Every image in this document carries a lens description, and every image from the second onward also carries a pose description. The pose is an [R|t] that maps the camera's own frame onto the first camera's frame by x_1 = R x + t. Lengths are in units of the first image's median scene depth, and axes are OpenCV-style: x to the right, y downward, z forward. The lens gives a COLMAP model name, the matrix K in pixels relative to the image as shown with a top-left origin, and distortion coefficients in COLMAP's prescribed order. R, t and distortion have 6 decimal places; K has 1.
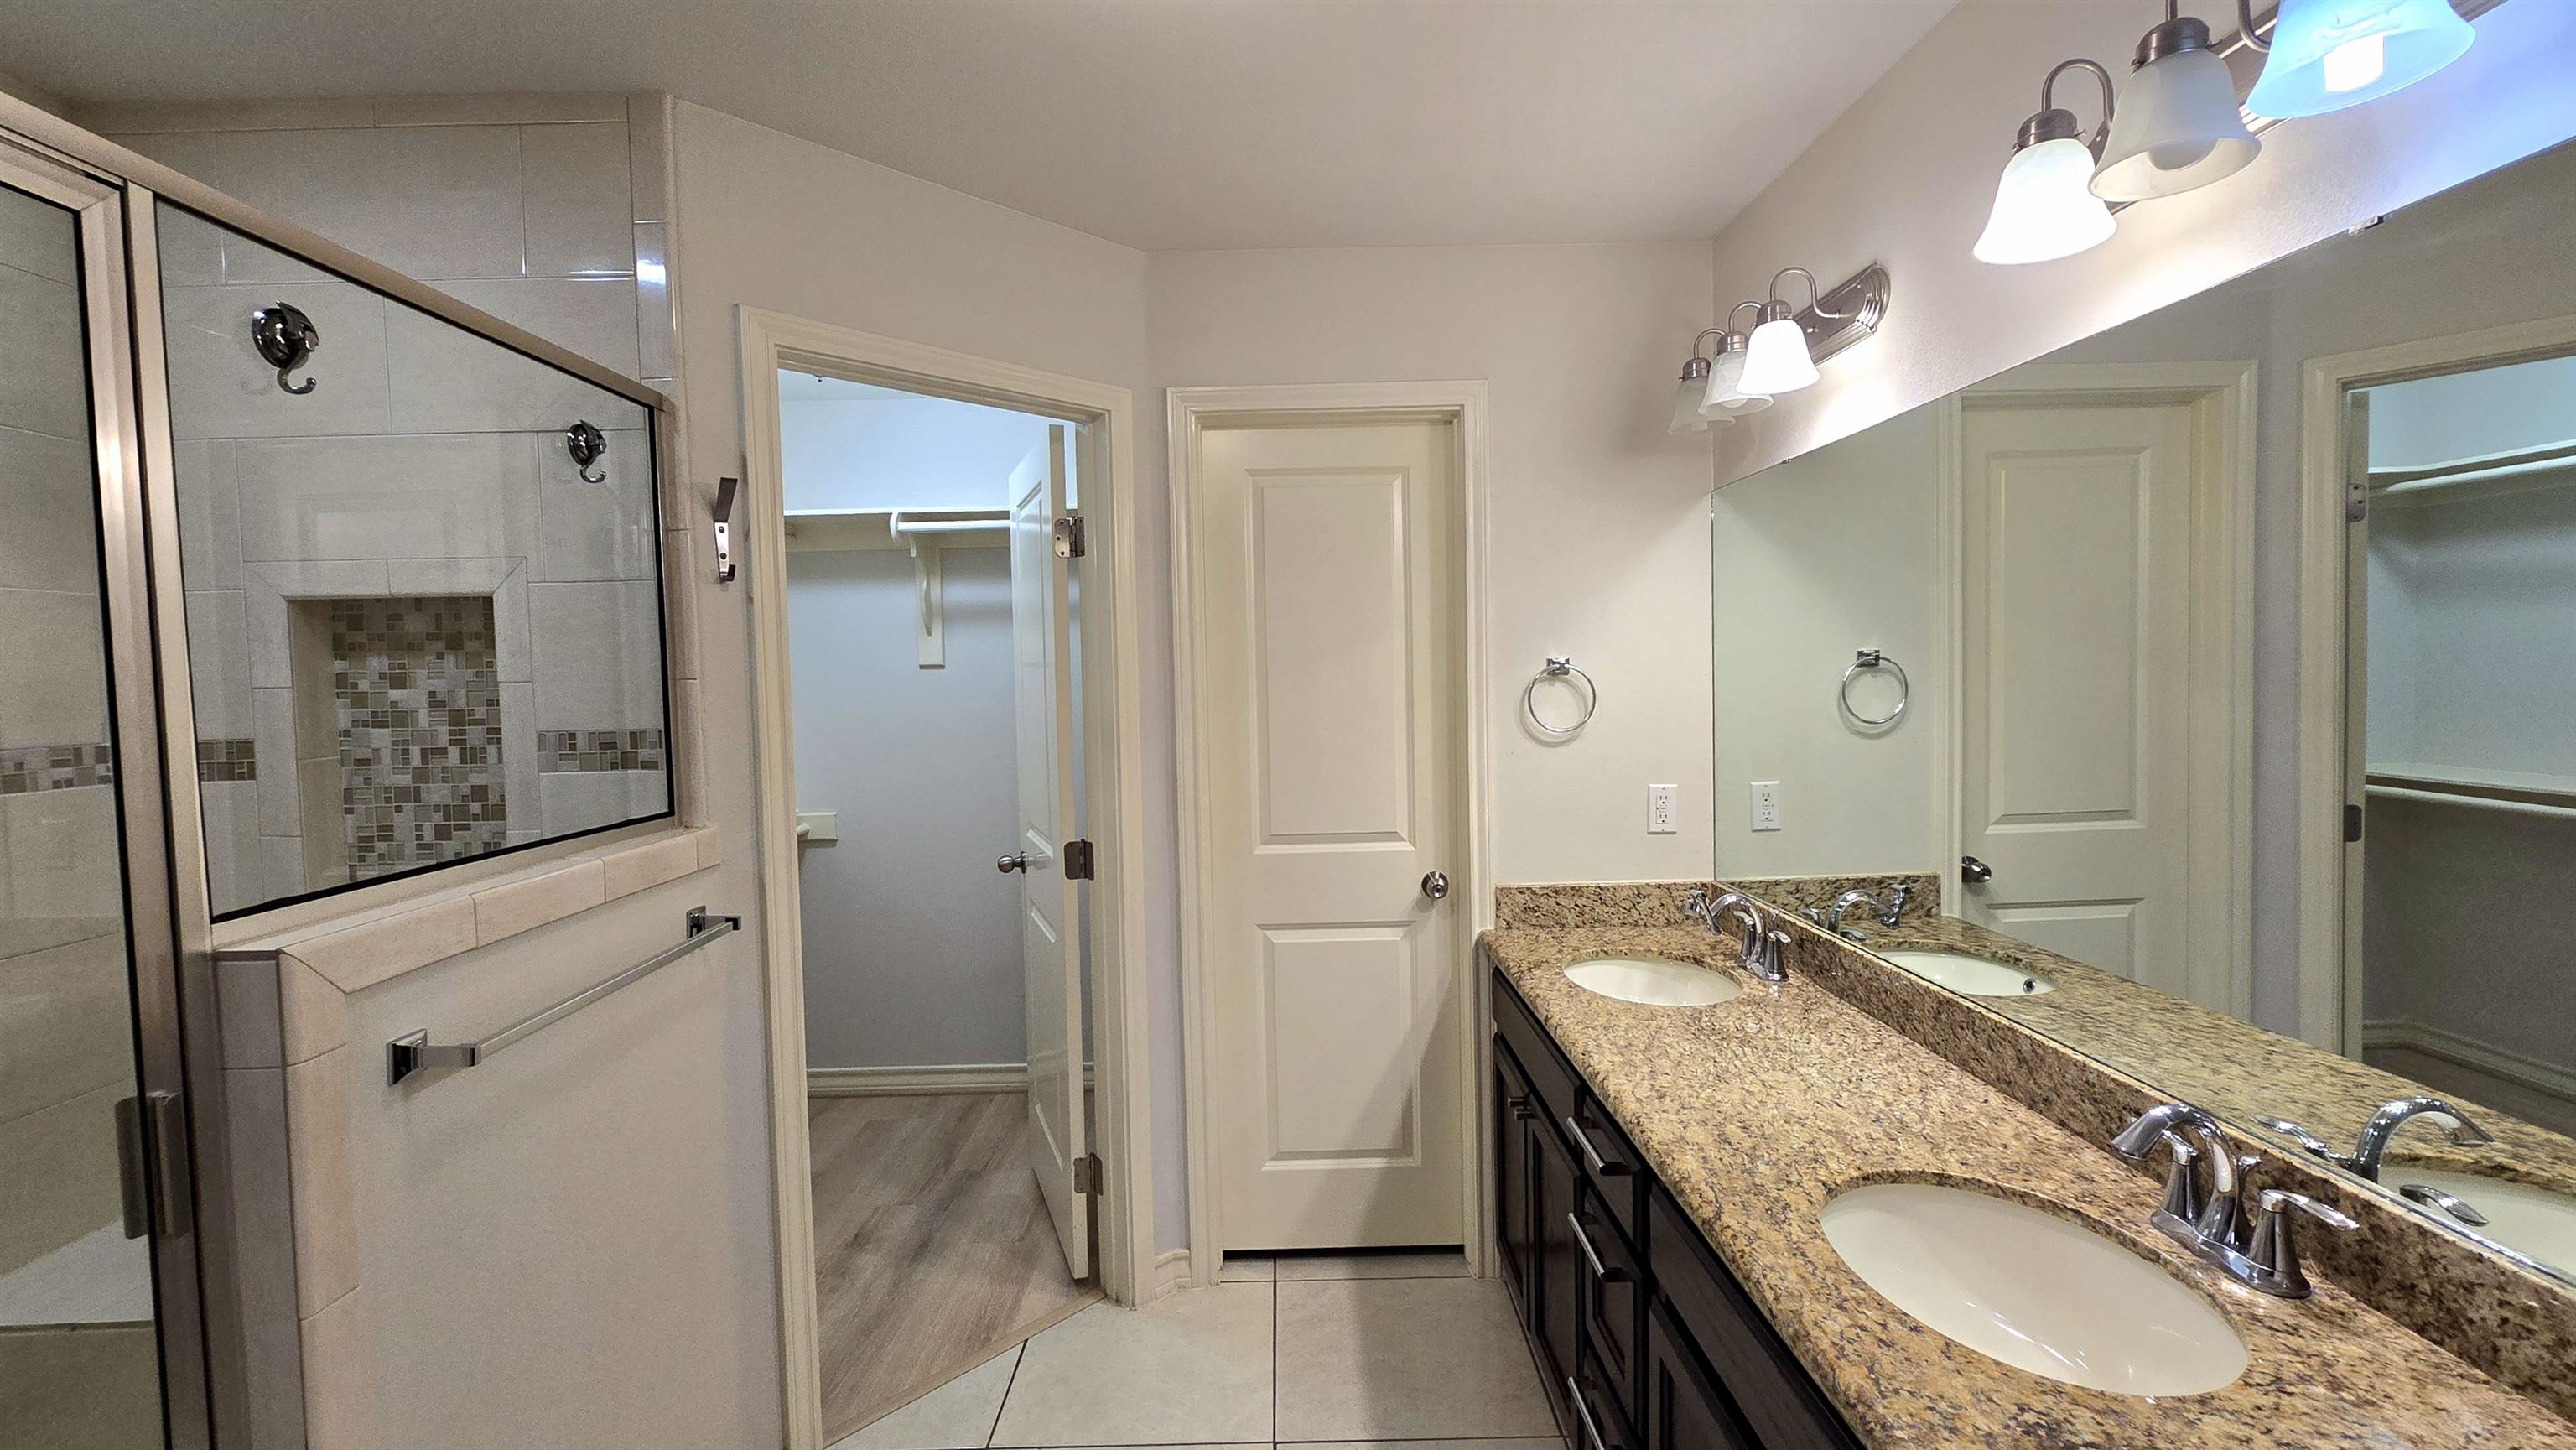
lens RADIAL K [[1082.0, 0, 1288.0], [0, 1082.0, 725.0], [0, 0, 1]] dist [-0.004154, 0.000086]
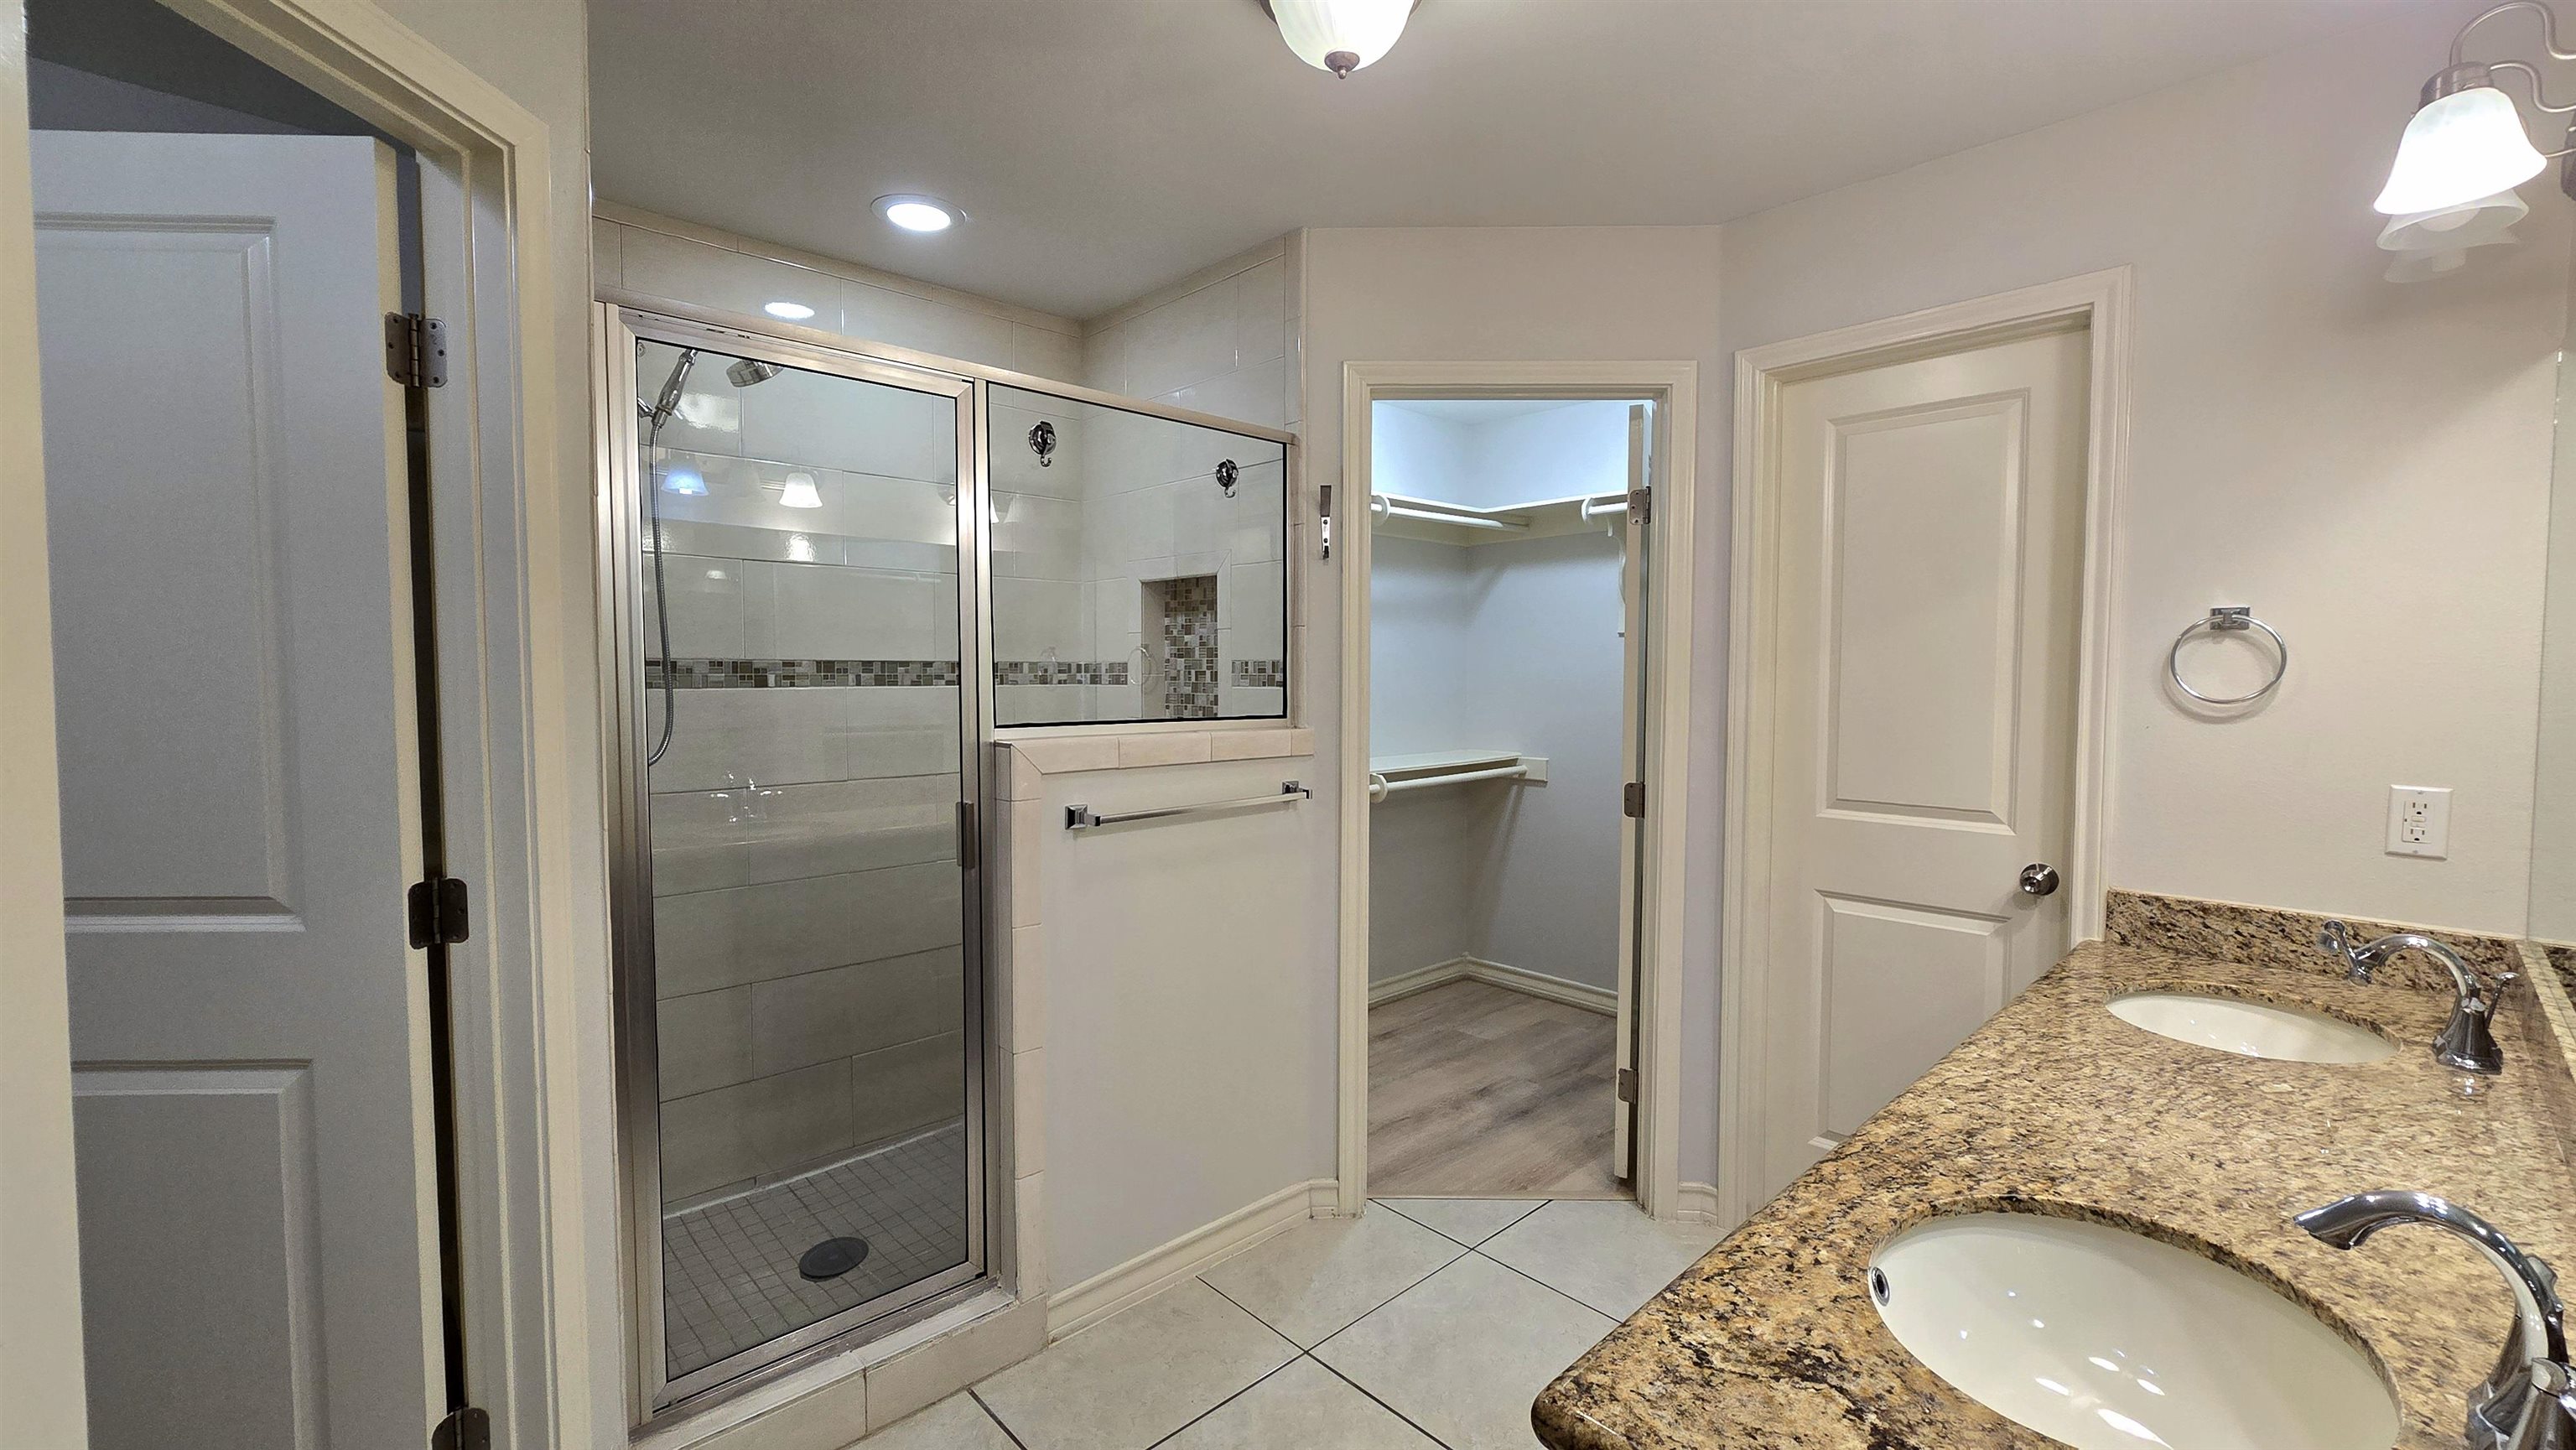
lens RADIAL K [[1048.5, 0, 1288.0], [0, 1048.5, 725.0], [0, 0, 1]] dist [-0.007972, 0.000505]
pose [[0.680245, 0.059998, -0.730525, 0.460886], [-0.051738, 0.998089, 0.033796, 0.042335], [0.731156, 0.014806, 0.682049, 0.016871]]
